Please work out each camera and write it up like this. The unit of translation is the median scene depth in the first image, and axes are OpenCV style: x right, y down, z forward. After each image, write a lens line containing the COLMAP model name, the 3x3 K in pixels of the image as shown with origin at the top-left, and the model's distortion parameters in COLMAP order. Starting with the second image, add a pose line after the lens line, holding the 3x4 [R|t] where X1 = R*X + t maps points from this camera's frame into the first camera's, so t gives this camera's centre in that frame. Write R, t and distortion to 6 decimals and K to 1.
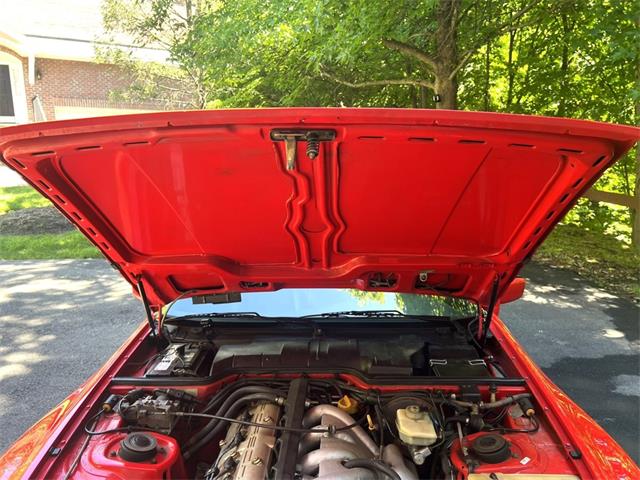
lens RADIAL K [[504.7, 0, 320.0], [0, 504.7, 240.0], [0, 0, 1]] dist [0.013489, 0.002710]
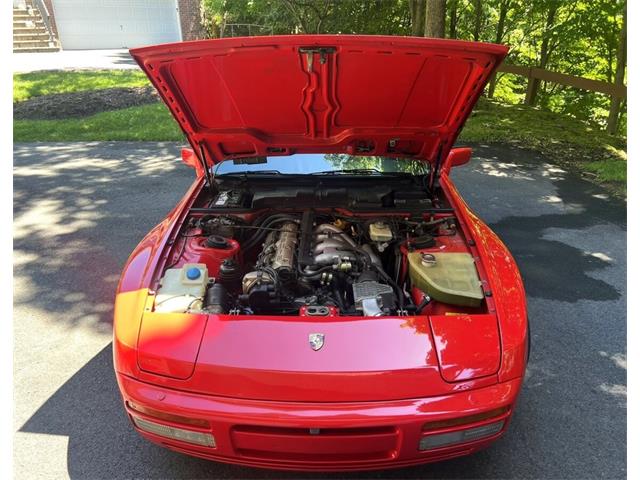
lens RADIAL K [[484.3, 0, 311.3], [0, 484.3, 247.1], [0, 0, 1]] dist [0.079808, -0.103741]
pose [[0.999995, -0.001353, -0.002987, -0.028689], [0.002022, 0.971517, 0.236960, 0.030962], [0.002581, -0.236964, 0.971515, -0.470836]]
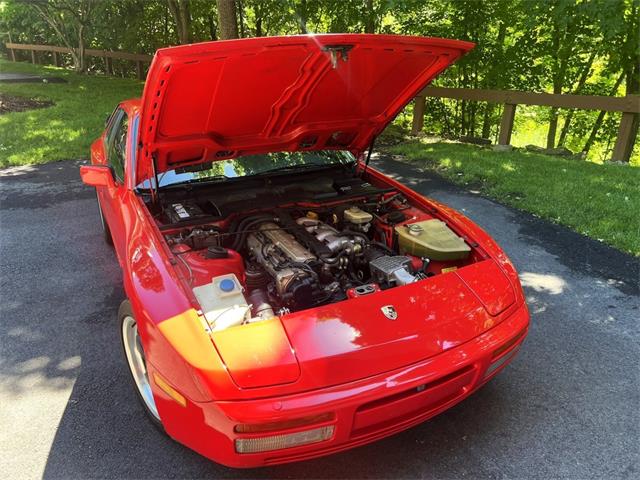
lens RADIAL K [[504.7, 0, 320.0], [0, 504.7, 240.0], [0, 0, 1]] dist [0.013489, 0.002710]
pose [[0.873079, -0.180725, 0.452849, -0.636334], [0.086436, 0.971428, 0.221036, 0.037250], [-0.479857, -0.153839, 0.863754, -0.418256]]
